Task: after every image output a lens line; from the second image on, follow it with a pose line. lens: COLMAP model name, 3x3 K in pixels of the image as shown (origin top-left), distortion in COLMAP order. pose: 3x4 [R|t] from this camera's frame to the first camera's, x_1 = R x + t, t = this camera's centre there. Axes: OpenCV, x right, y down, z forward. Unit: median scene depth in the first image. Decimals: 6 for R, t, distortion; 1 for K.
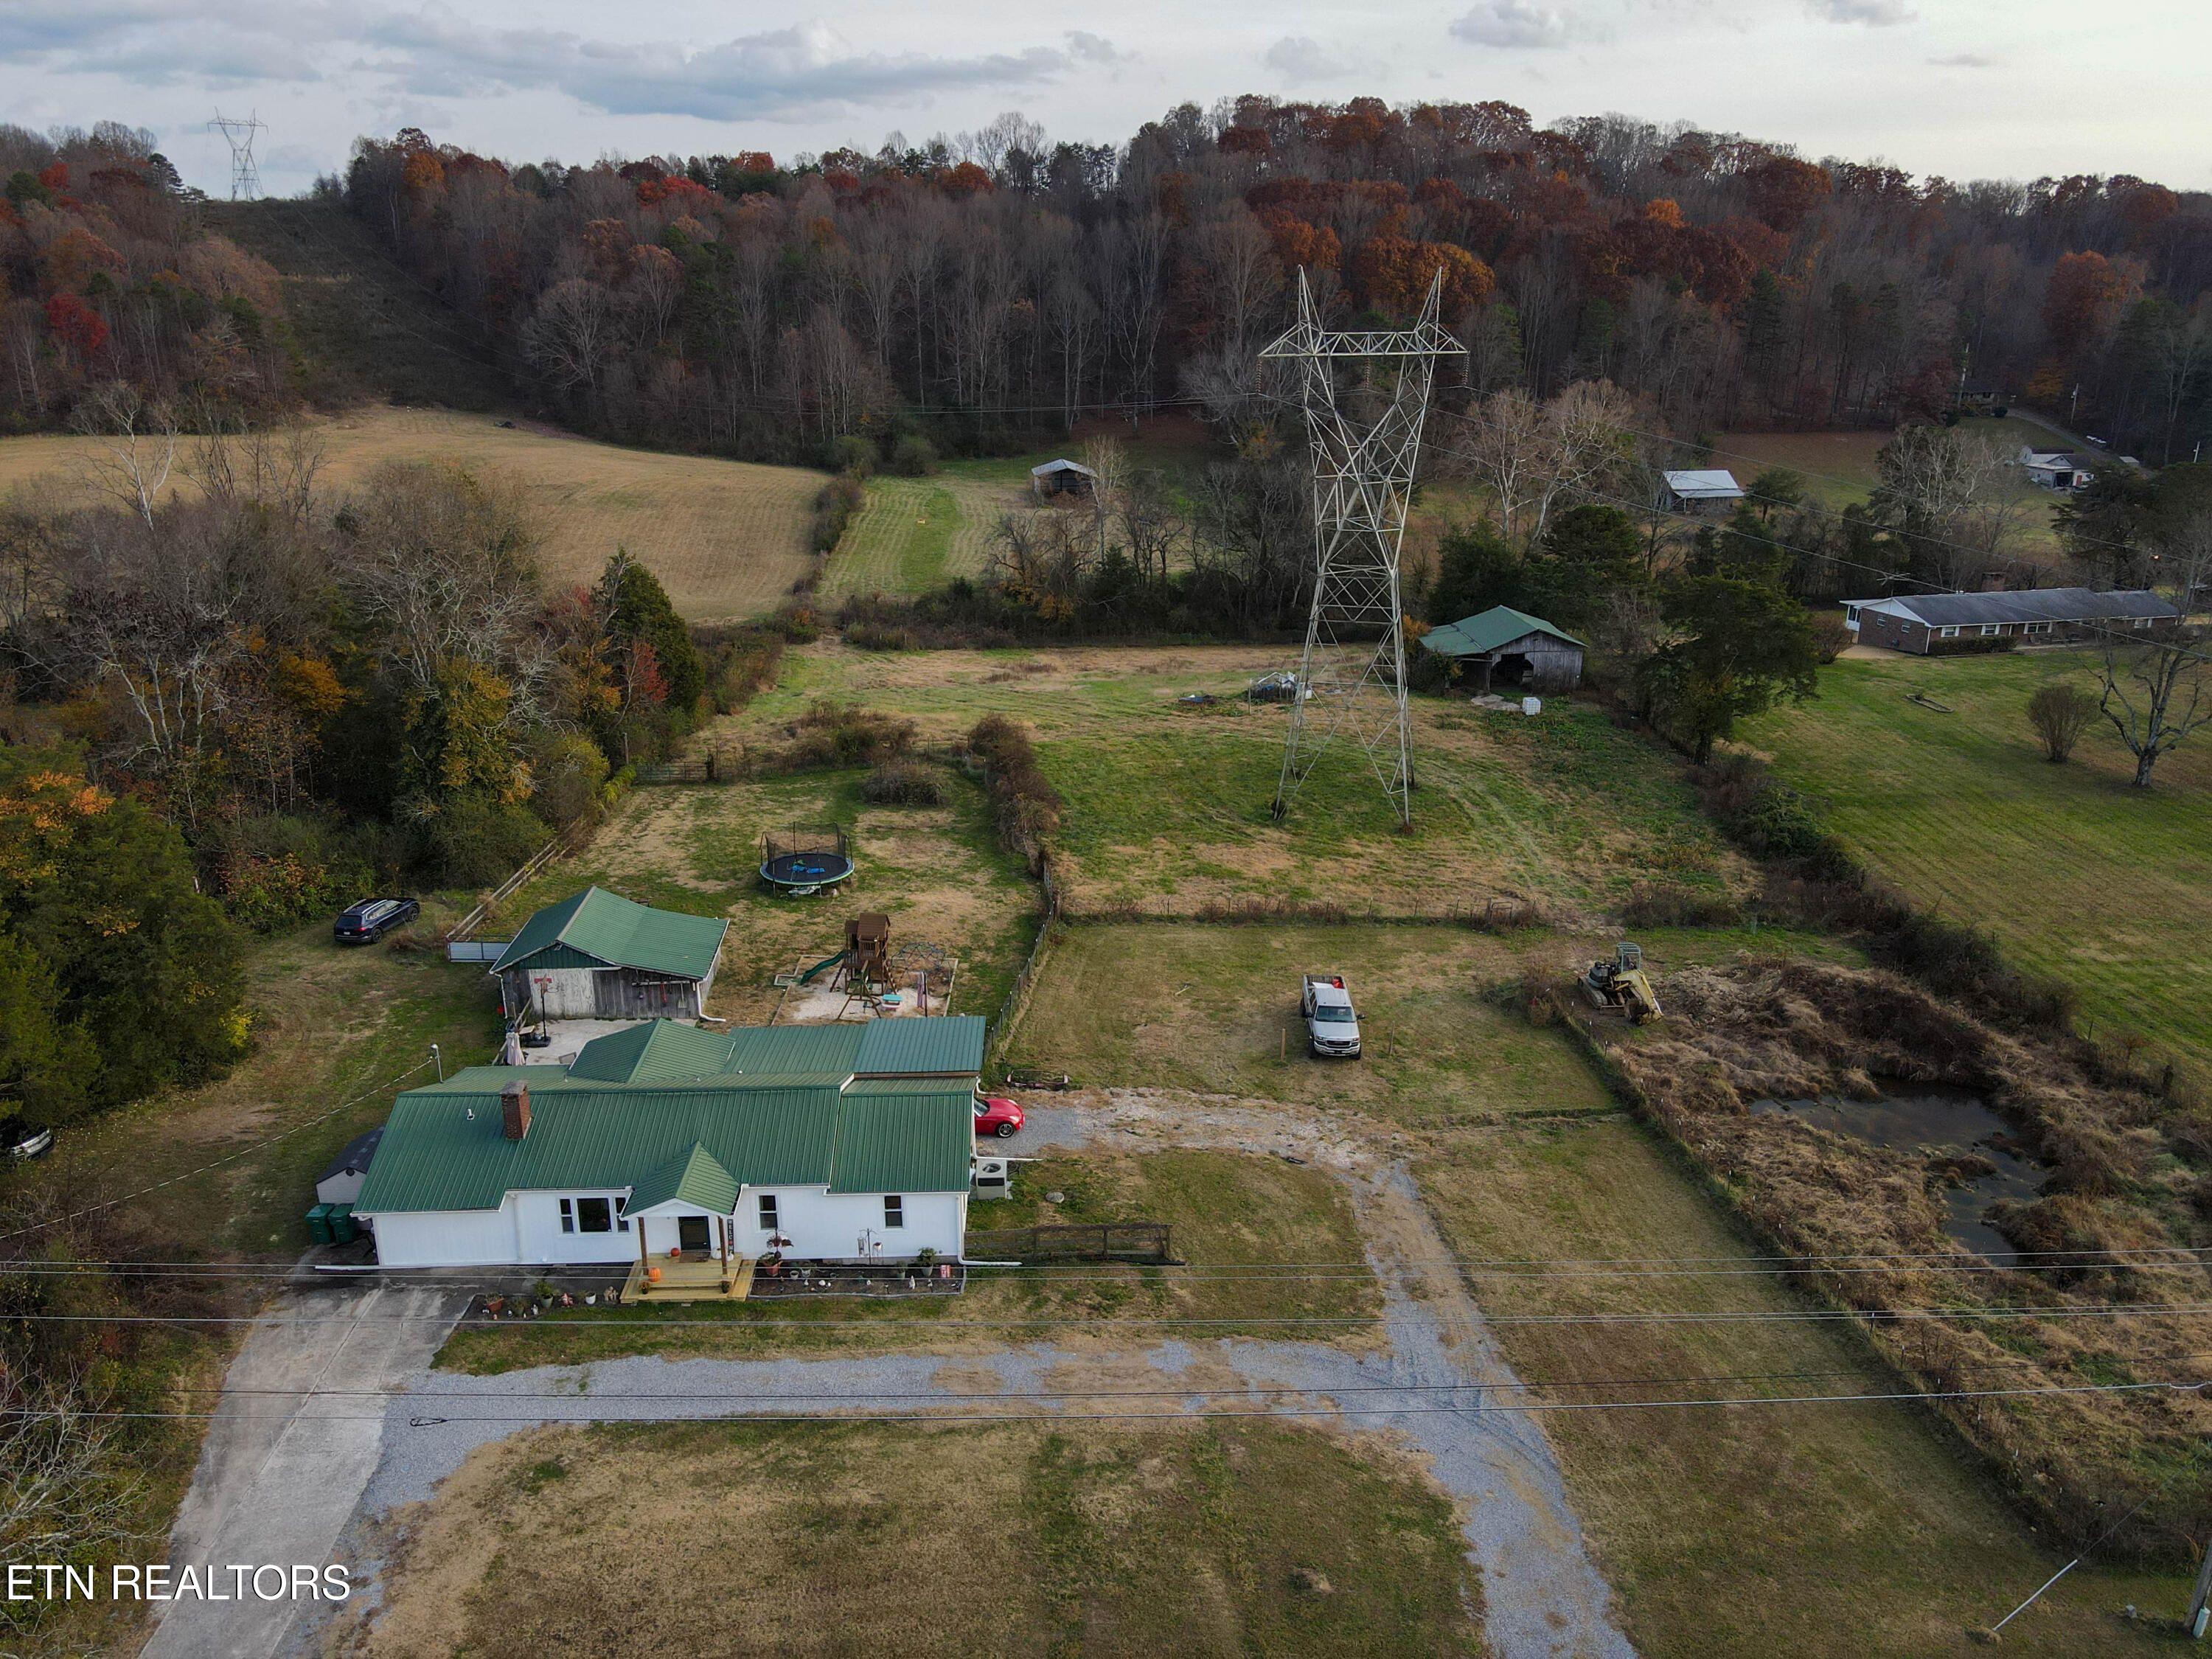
lens RADIAL K [[1590.9, 0, 1119.0], [0, 1590.9, 866.9], [0, 0, 1]] dist [0.001260, -0.009896]
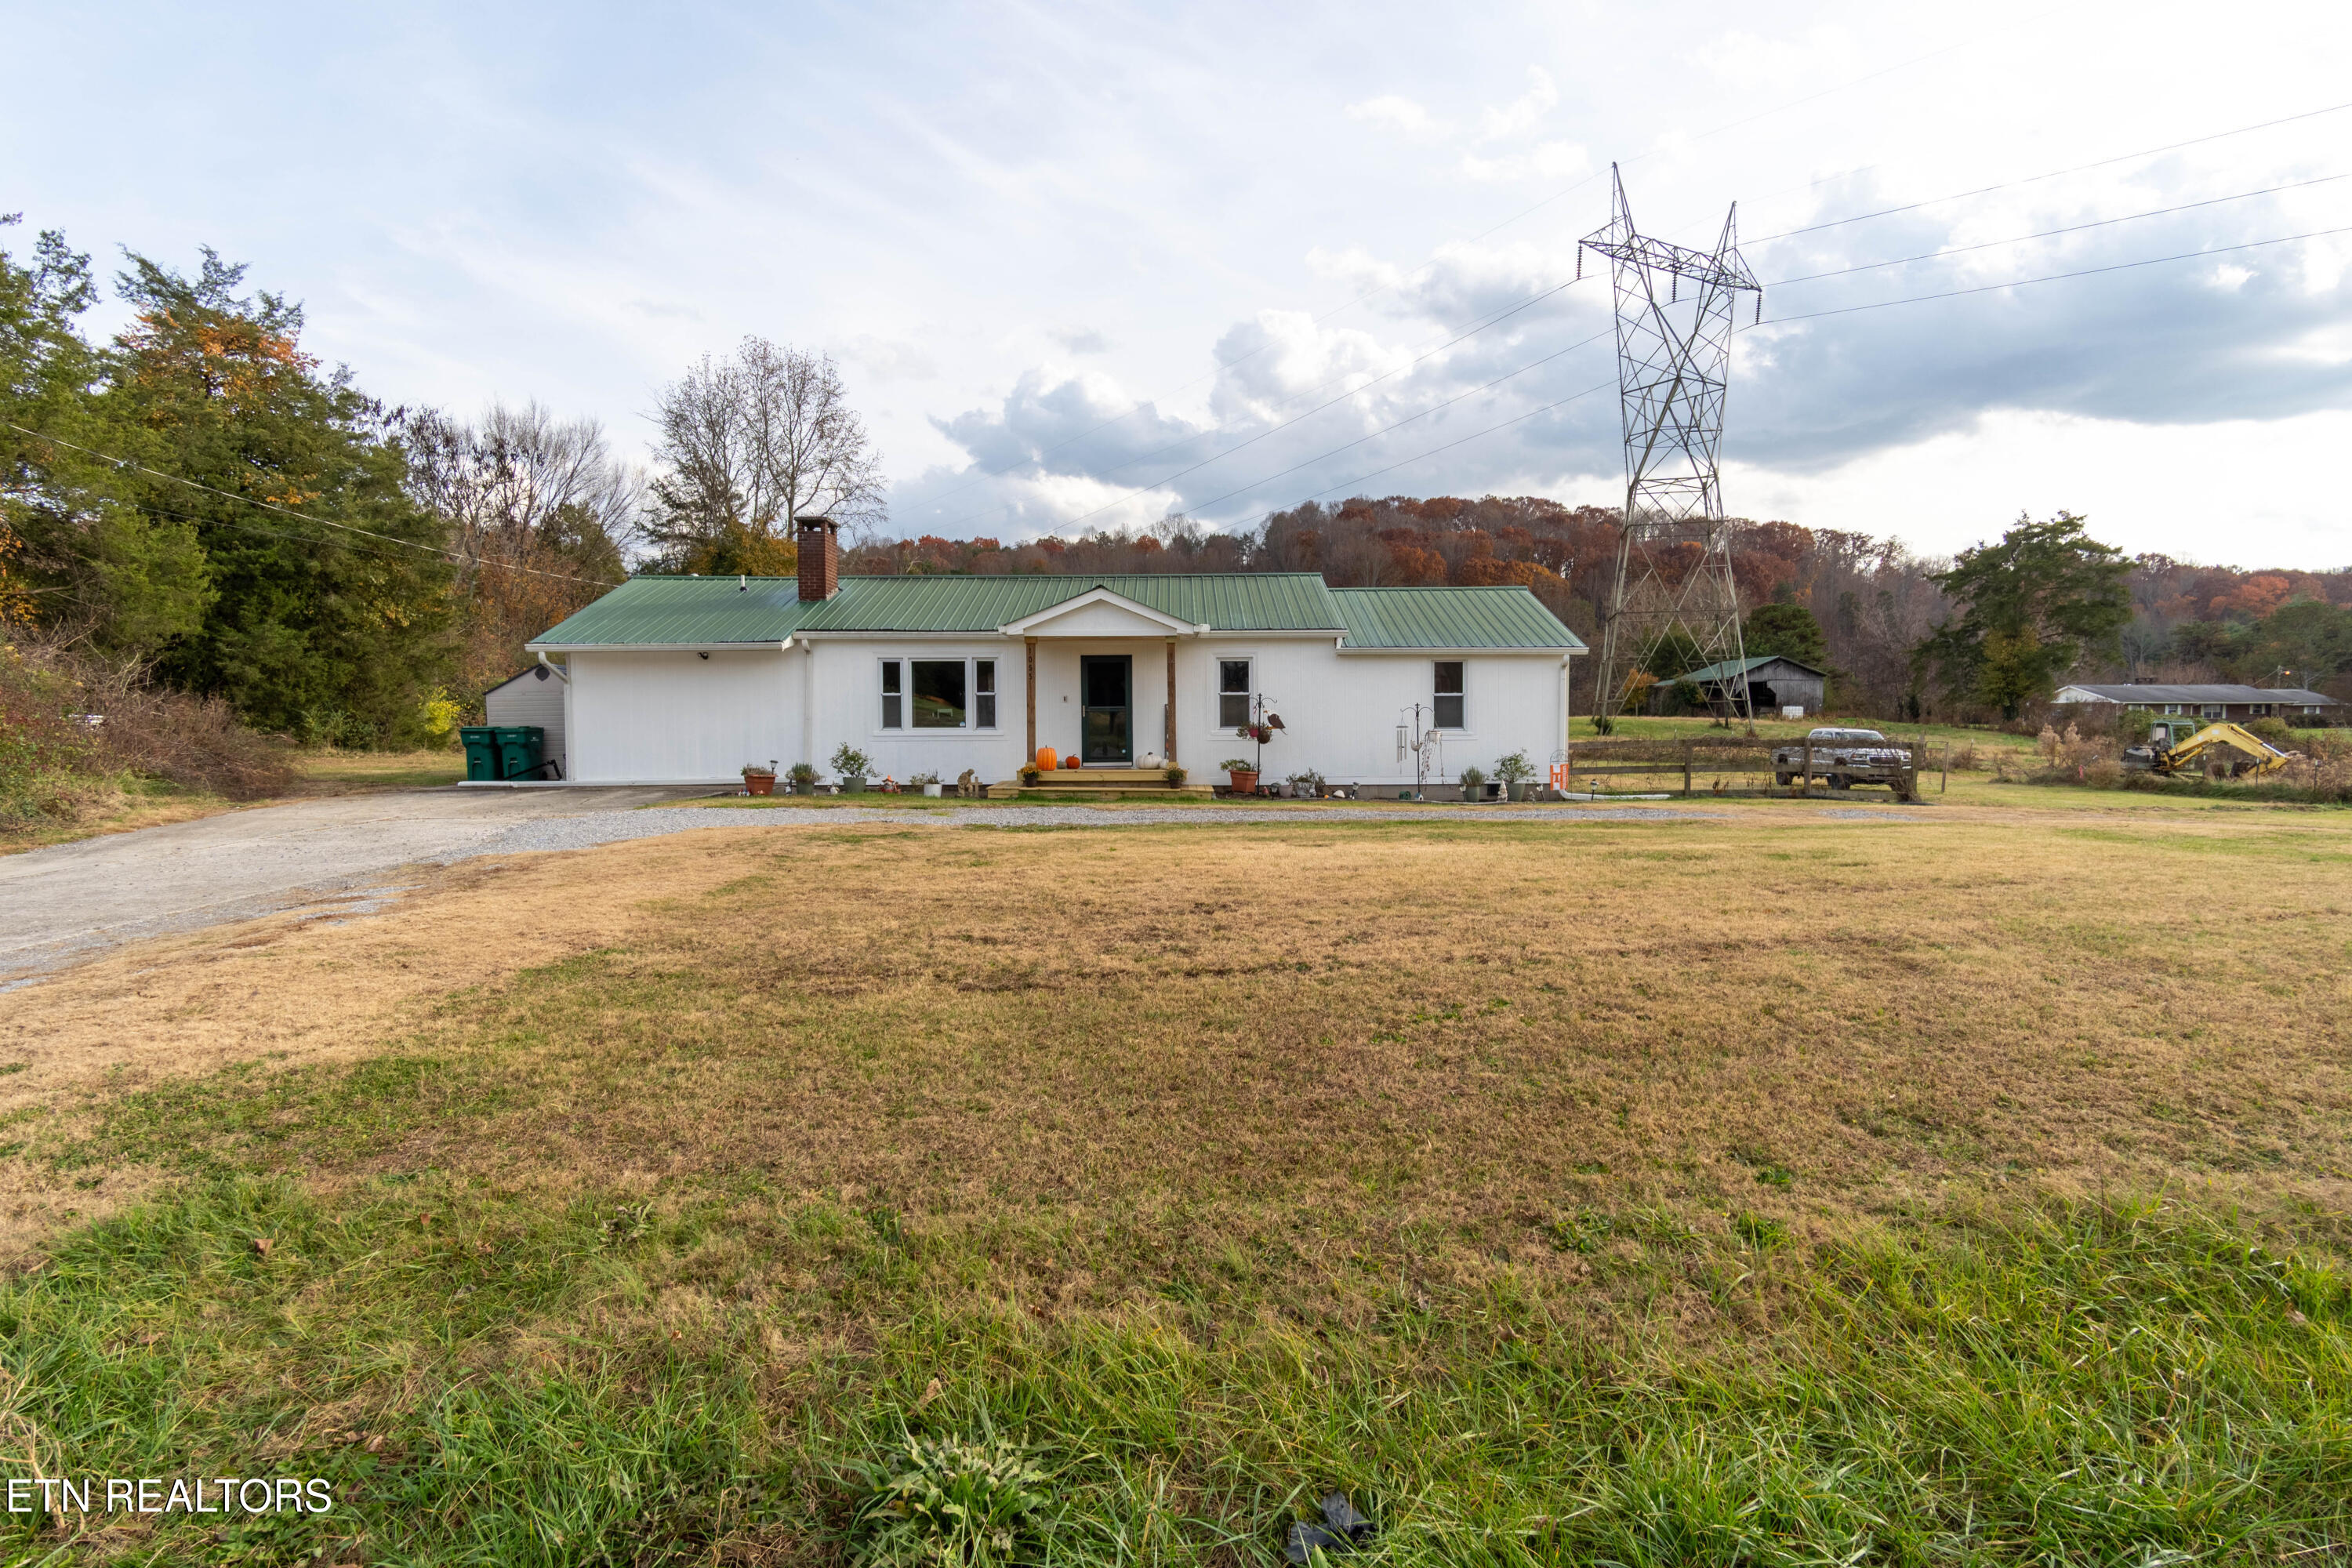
lens RADIAL K [[1231.1, 0, 1176.0], [0, 1231.1, 784.0], [0, 0, 1]] dist [0.000643, 0.001572]
pose [[0.999038, -0.008748, -0.042967, -0.059102], [-0.003778, 0.959080, -0.283112, 0.099618], [0.043685, 0.283002, 0.958124, 0.153407]]
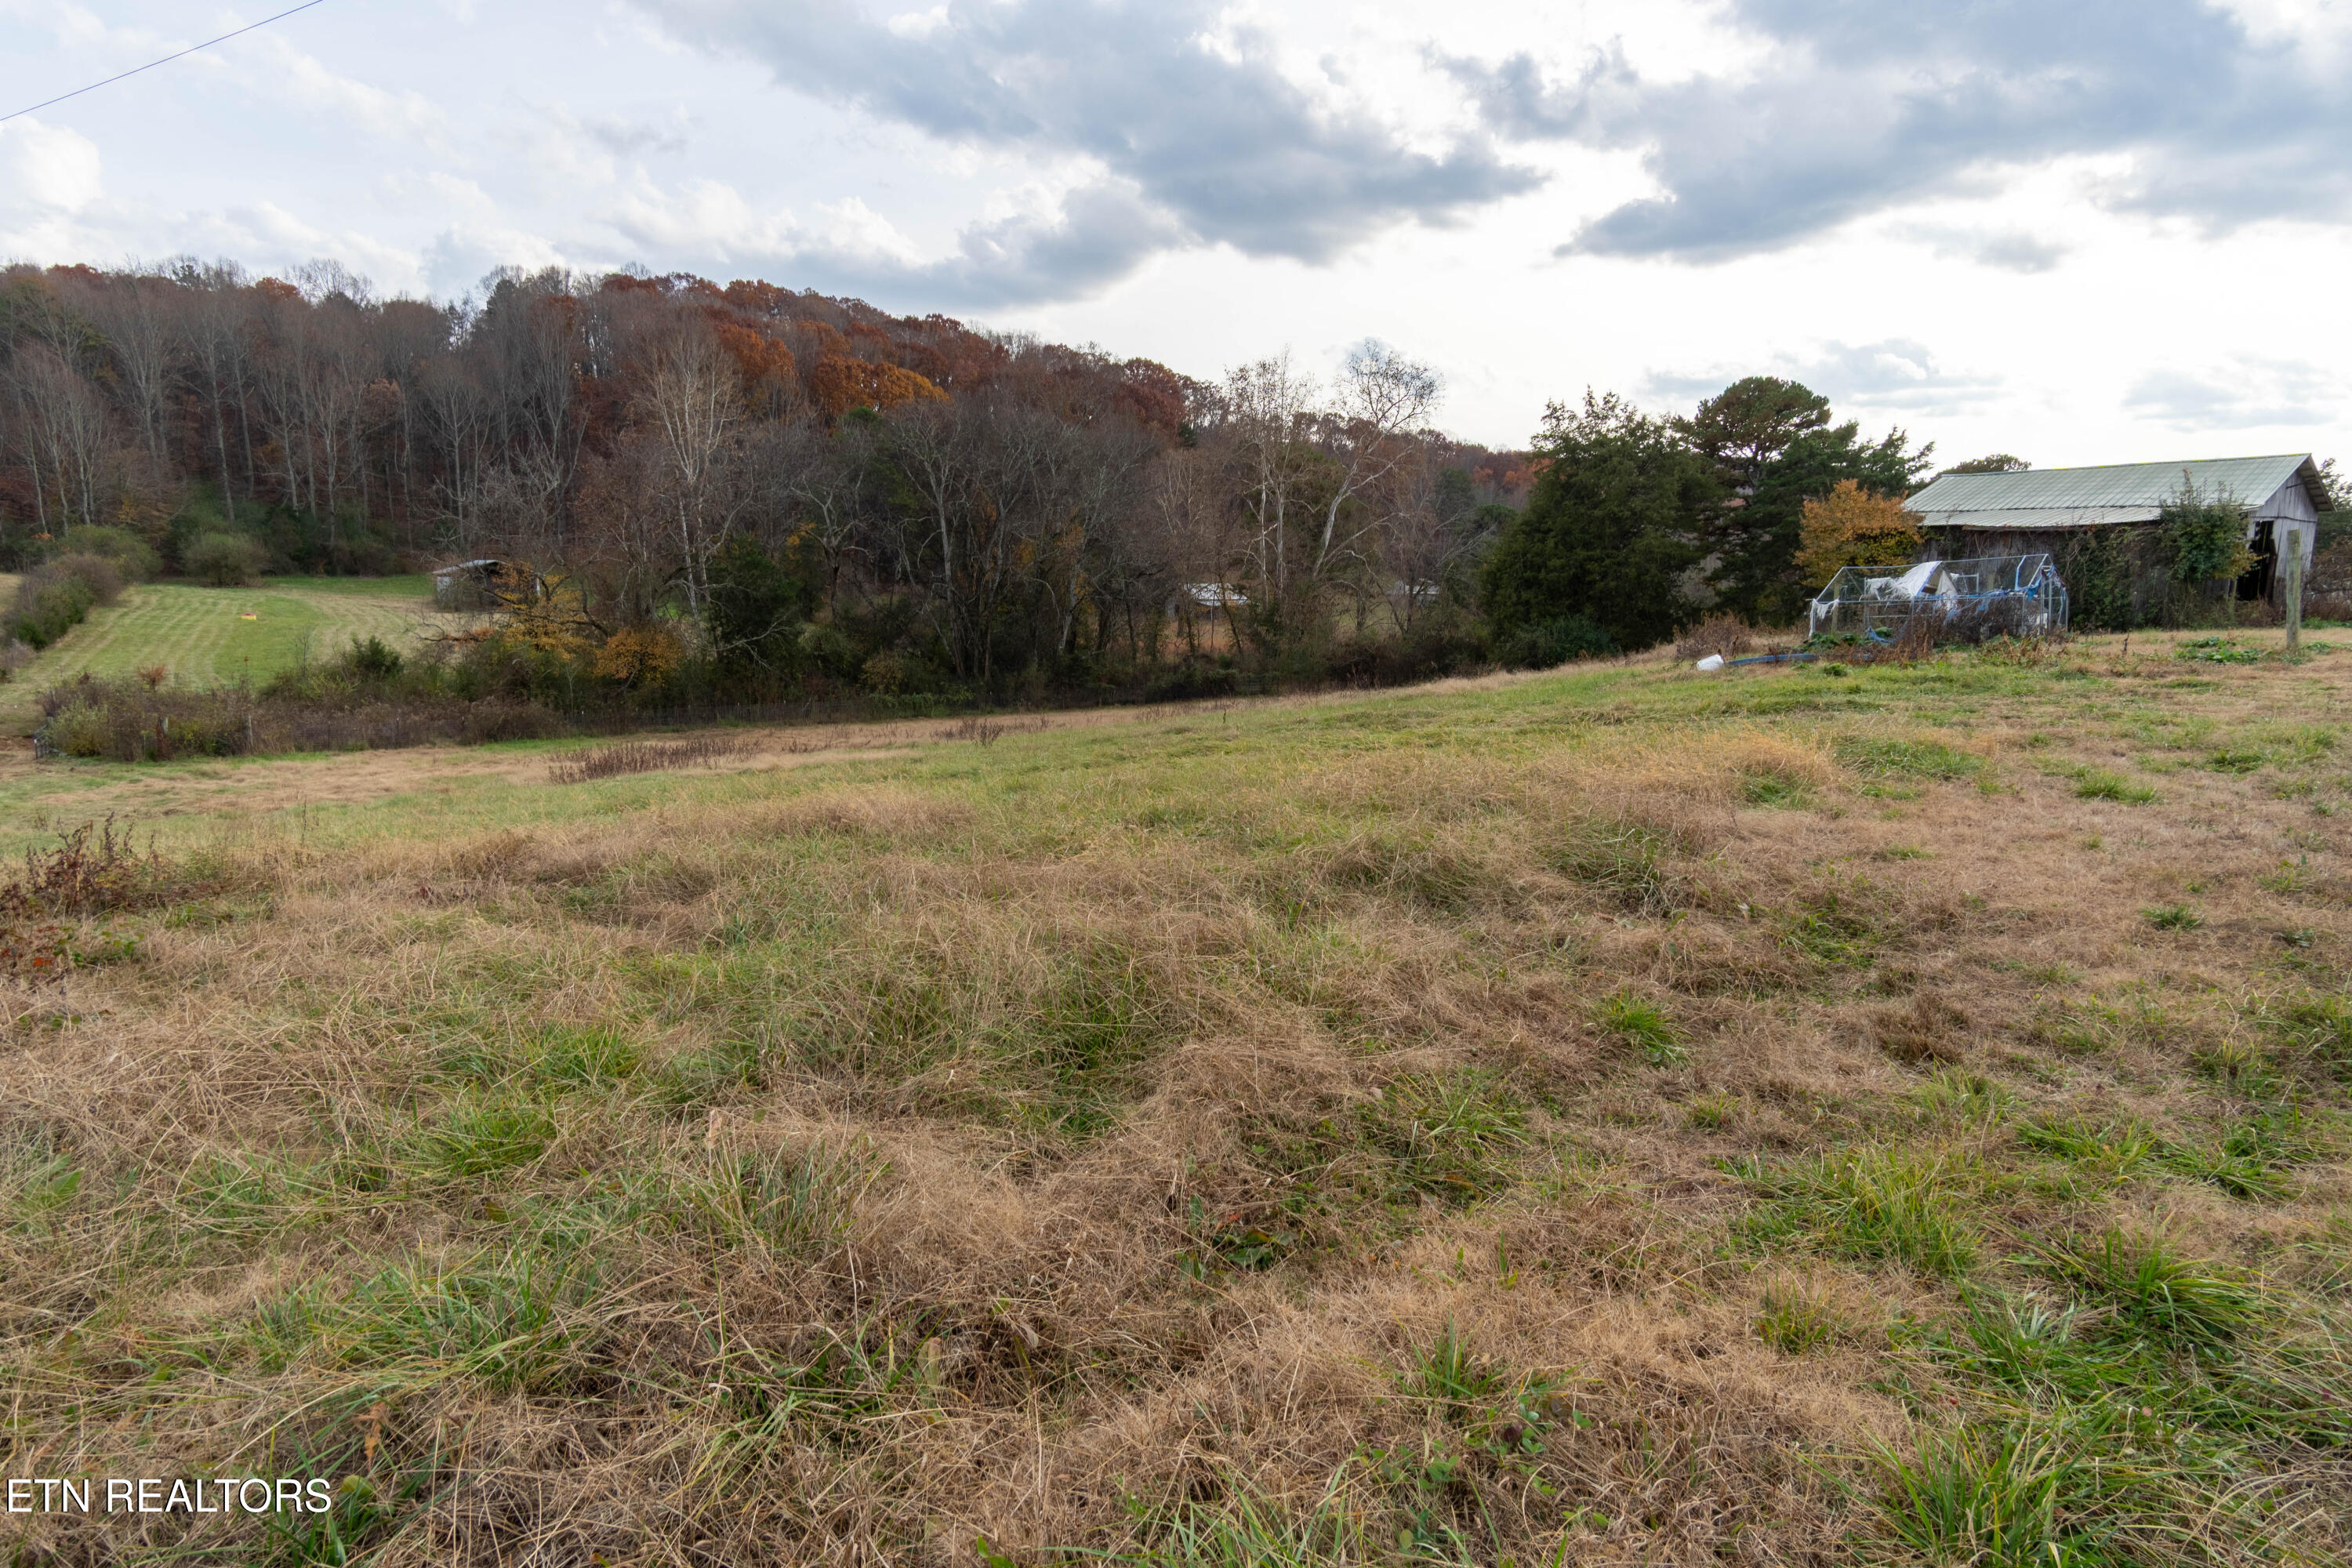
lens RADIAL K [[1231.1, 0, 1176.0], [0, 1231.1, 784.0], [0, 0, 1]] dist [0.000643, 0.001572]
pose [[0.857012, -0.077754, 0.509397, -0.084413], [0.162444, 0.978911, -0.123877, -0.050414], [-0.489023, 0.188912, 0.851568, 0.565441]]
